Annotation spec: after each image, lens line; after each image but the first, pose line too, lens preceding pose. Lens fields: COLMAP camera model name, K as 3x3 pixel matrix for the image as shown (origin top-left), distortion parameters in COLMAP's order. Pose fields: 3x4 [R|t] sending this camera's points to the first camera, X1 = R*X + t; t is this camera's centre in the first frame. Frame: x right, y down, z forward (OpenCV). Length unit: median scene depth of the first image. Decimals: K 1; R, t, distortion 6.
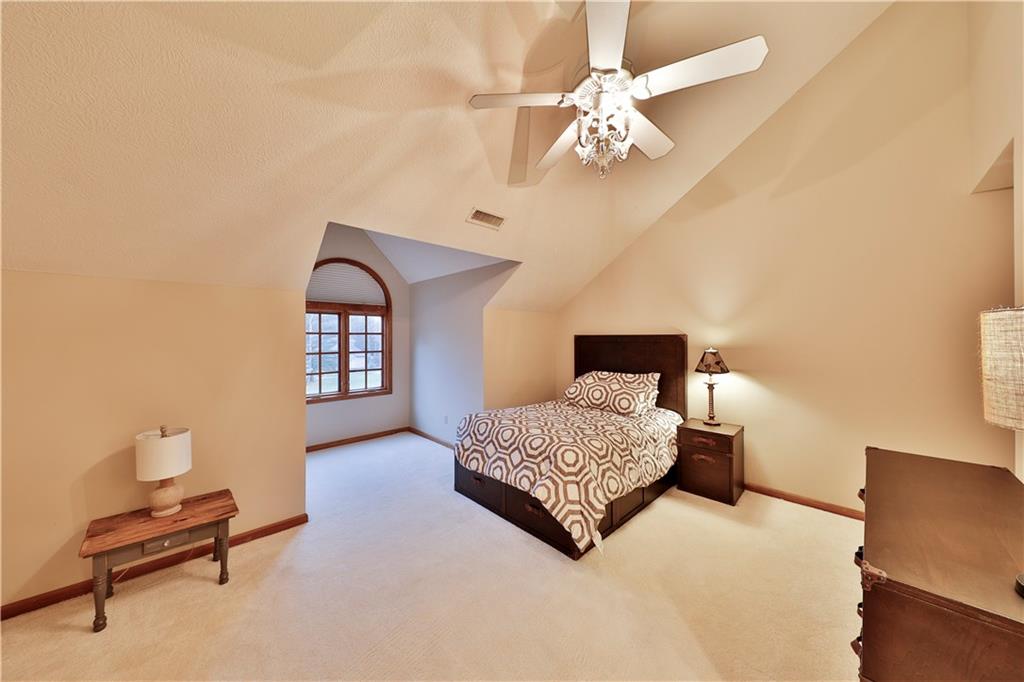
lens RADIAL K [[339.7, 0, 514.6], [0, 339.7, 343.3], [0, 0, 1]] dist [0.002177, 0.000026]
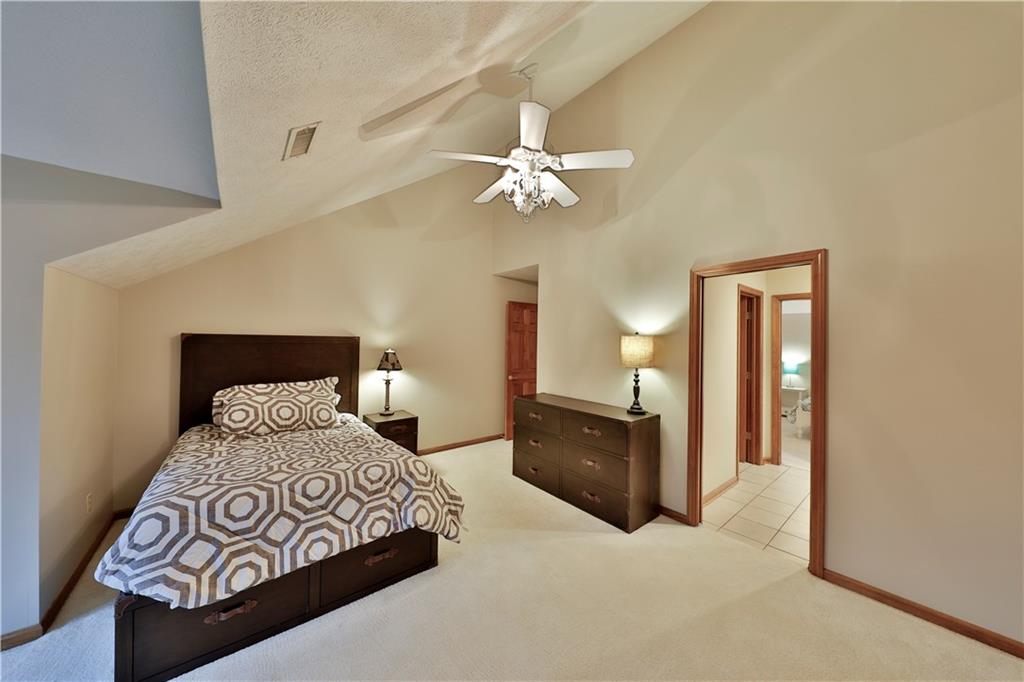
lens RADIAL K [[339.7, 0, 513.5], [0, 339.7, 337.4], [0, 0, 1]] dist [0.002177, 0.000026]
pose [[0.092637, 0.008438, 0.995664, -0.516883], [0.000769, 0.999963, -0.008546, -0.015221], [-0.995700, 0.001558, 0.092627, 0.439413]]
